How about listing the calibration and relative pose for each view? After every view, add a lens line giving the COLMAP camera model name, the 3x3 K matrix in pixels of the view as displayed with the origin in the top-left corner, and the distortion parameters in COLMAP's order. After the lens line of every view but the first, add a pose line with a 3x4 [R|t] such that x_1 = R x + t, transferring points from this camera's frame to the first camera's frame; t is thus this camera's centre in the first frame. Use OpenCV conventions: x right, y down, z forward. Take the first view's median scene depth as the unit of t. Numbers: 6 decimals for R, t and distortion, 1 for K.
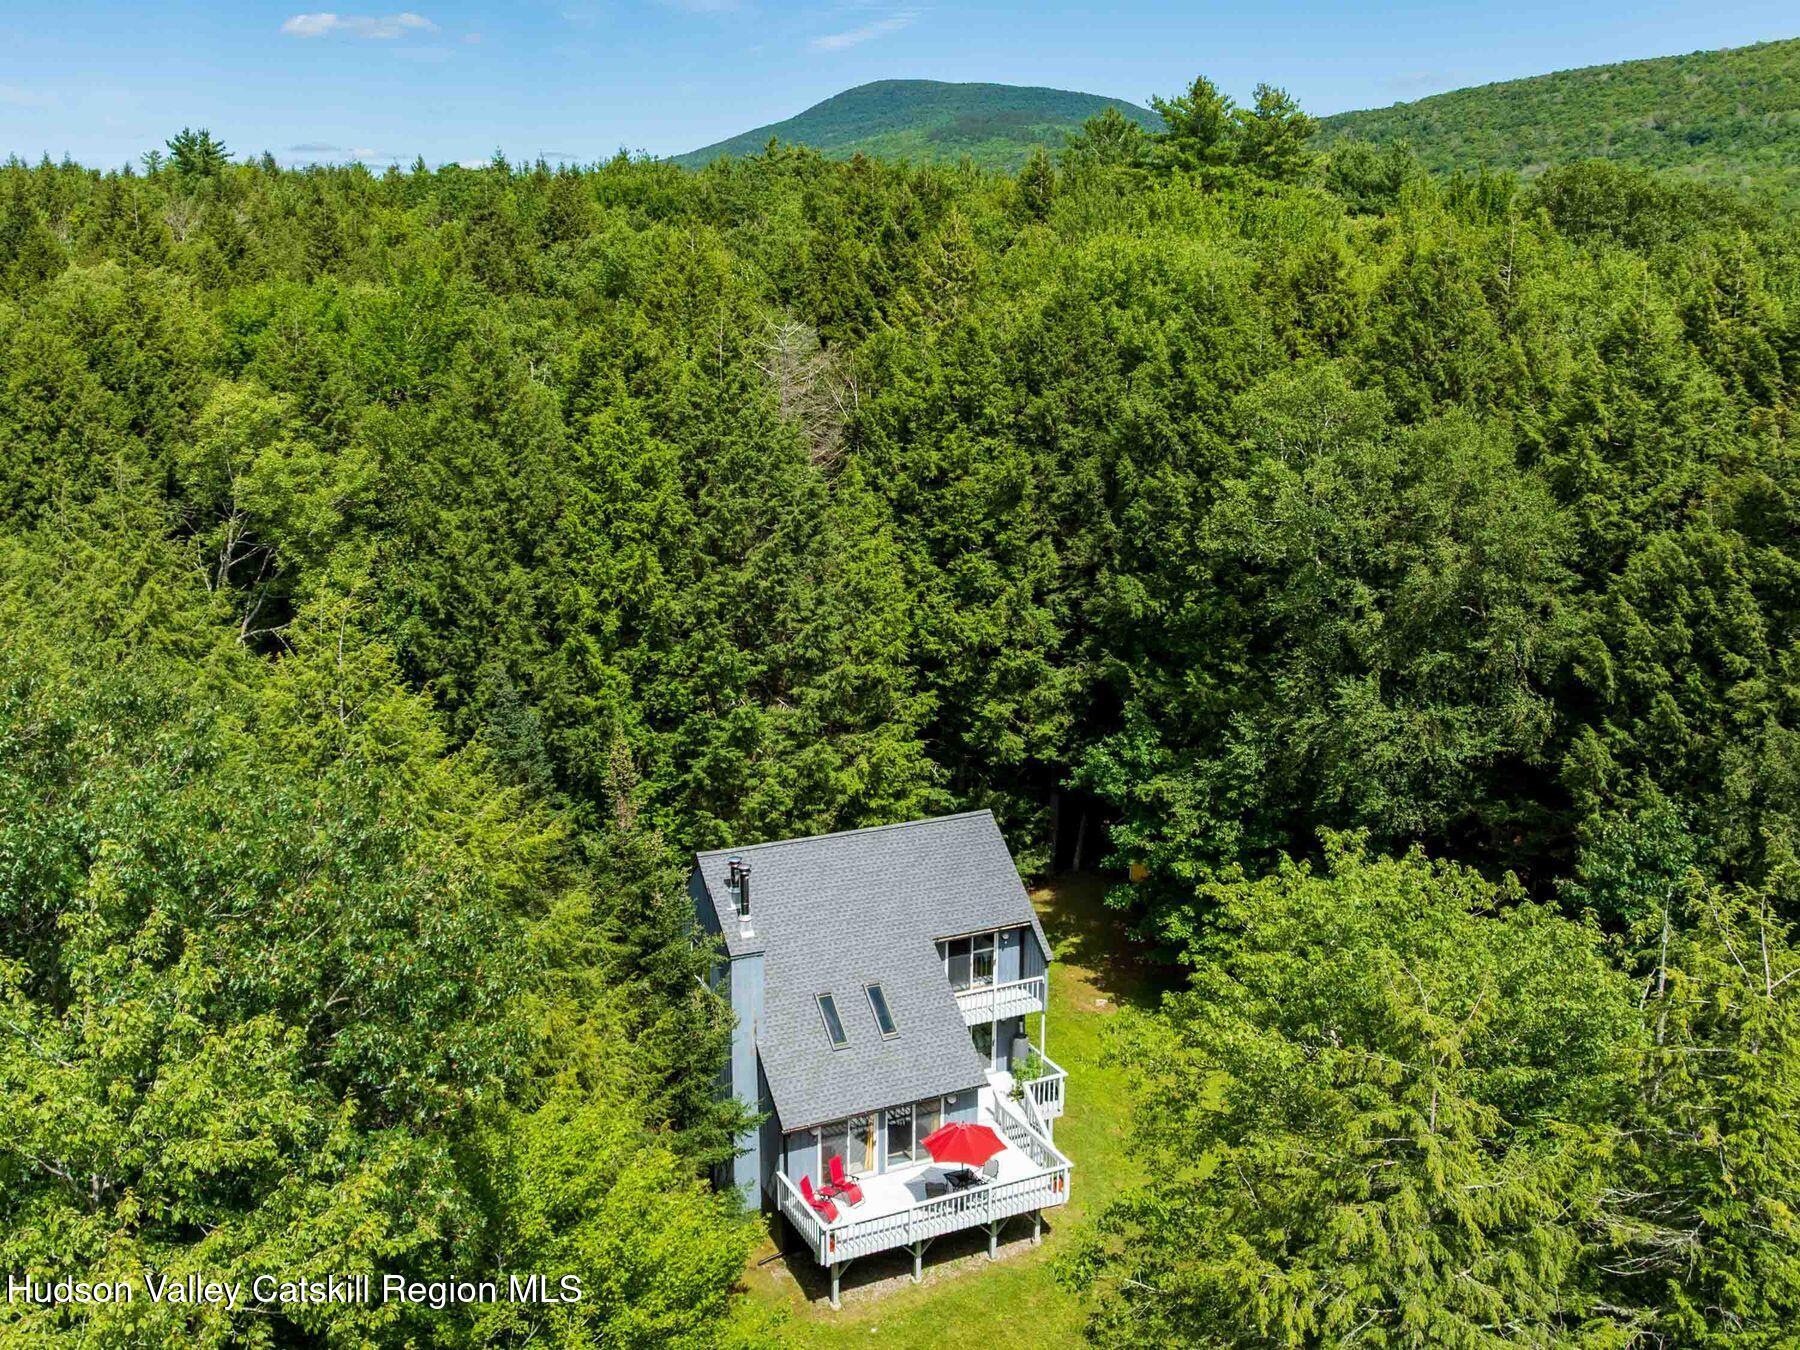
lens RADIAL K [[1688.6, 0, 900.0], [0, 1688.6, 675.0], [0, 0, 1]] dist [-0.015598, -0.018575]
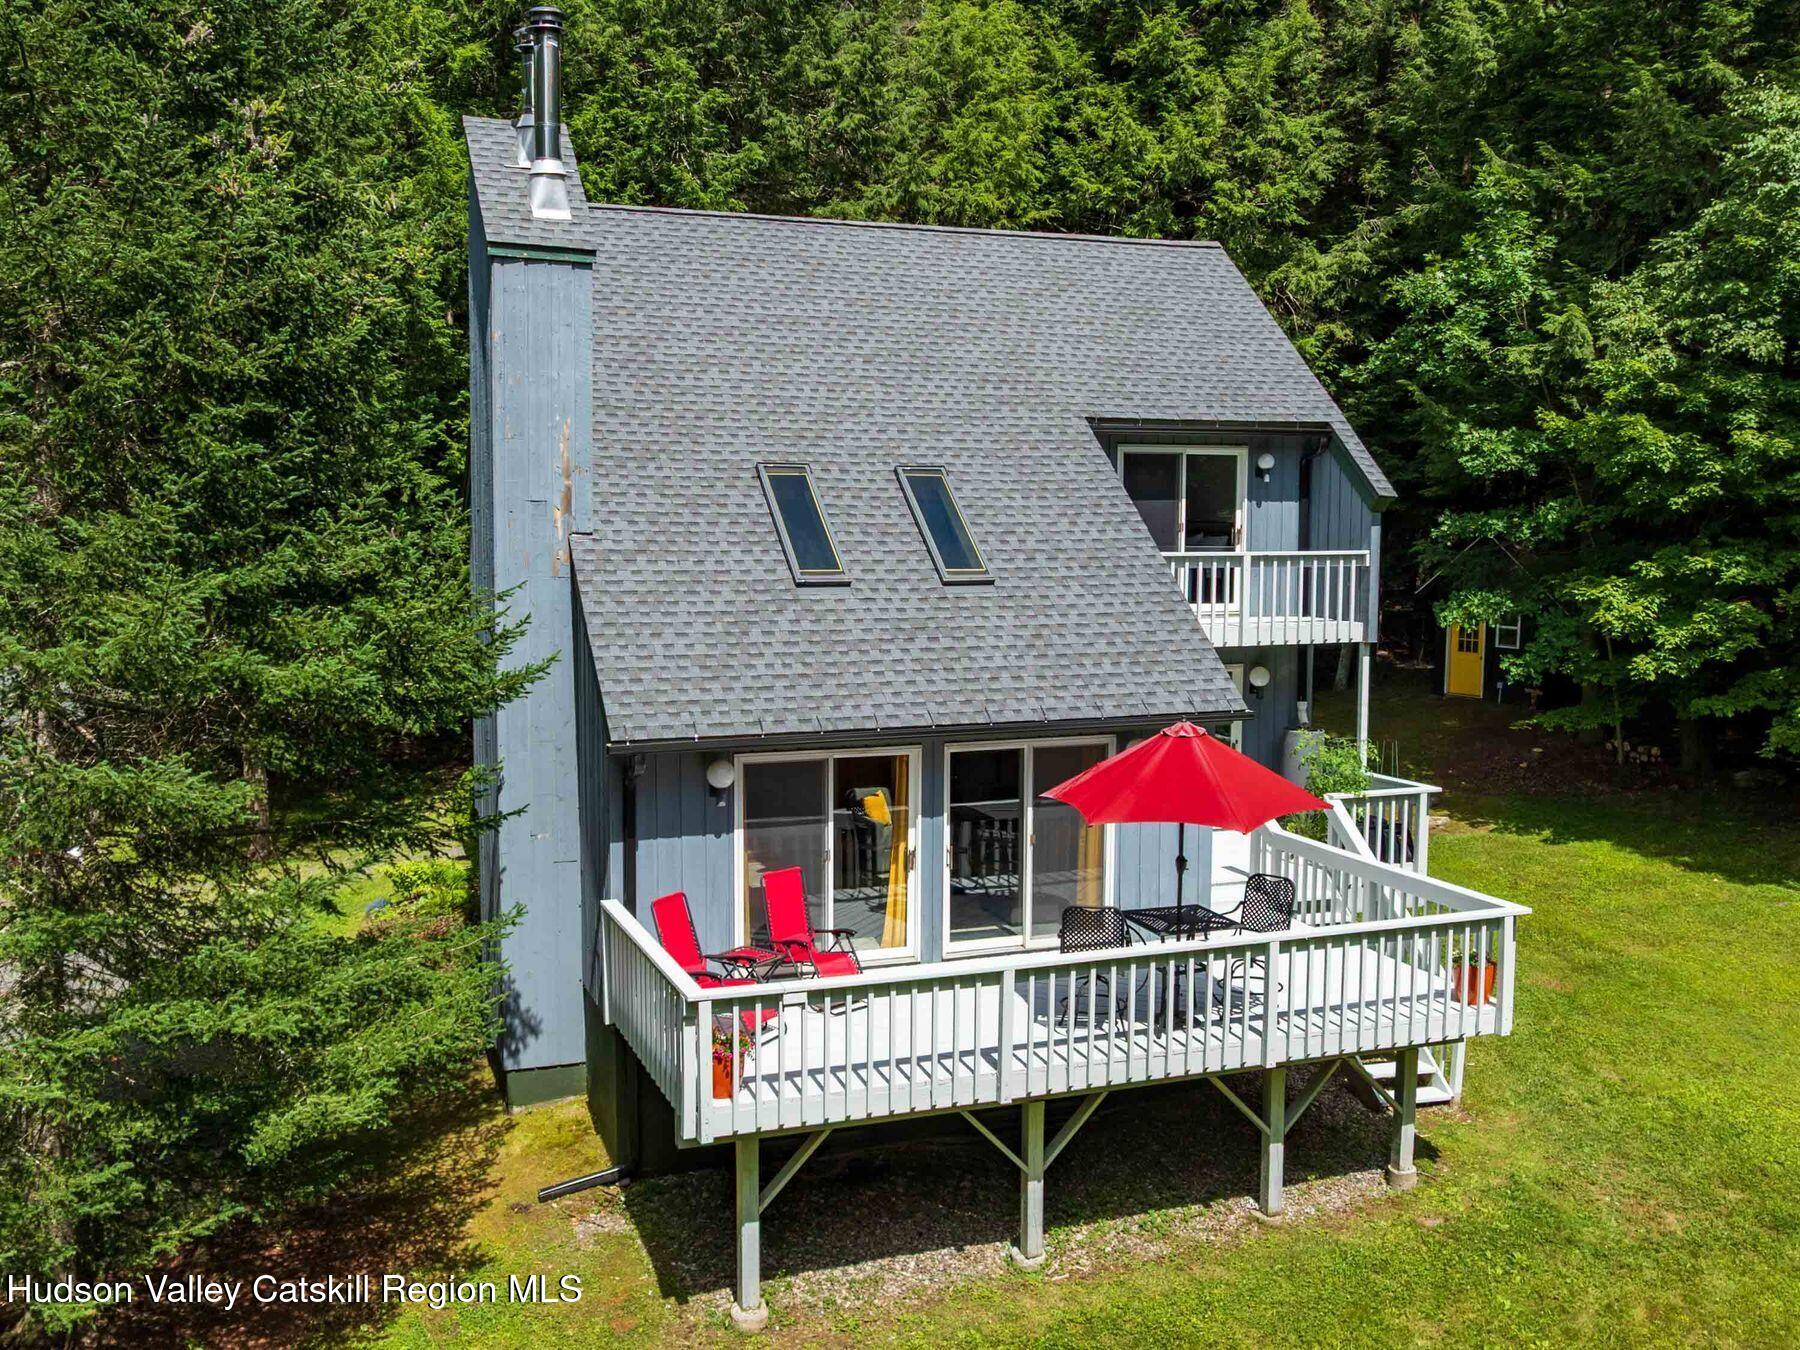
lens RADIAL K [[1688.6, 0, 900.0], [0, 1688.6, 675.0], [0, 0, 1]] dist [-0.015598, -0.018575]
pose [[0.995995, 0.007519, -0.089090, 0.012812], [-0.019914, 0.990082, -0.139071, 0.289440], [0.087161, 0.140288, 0.986267, 0.662340]]
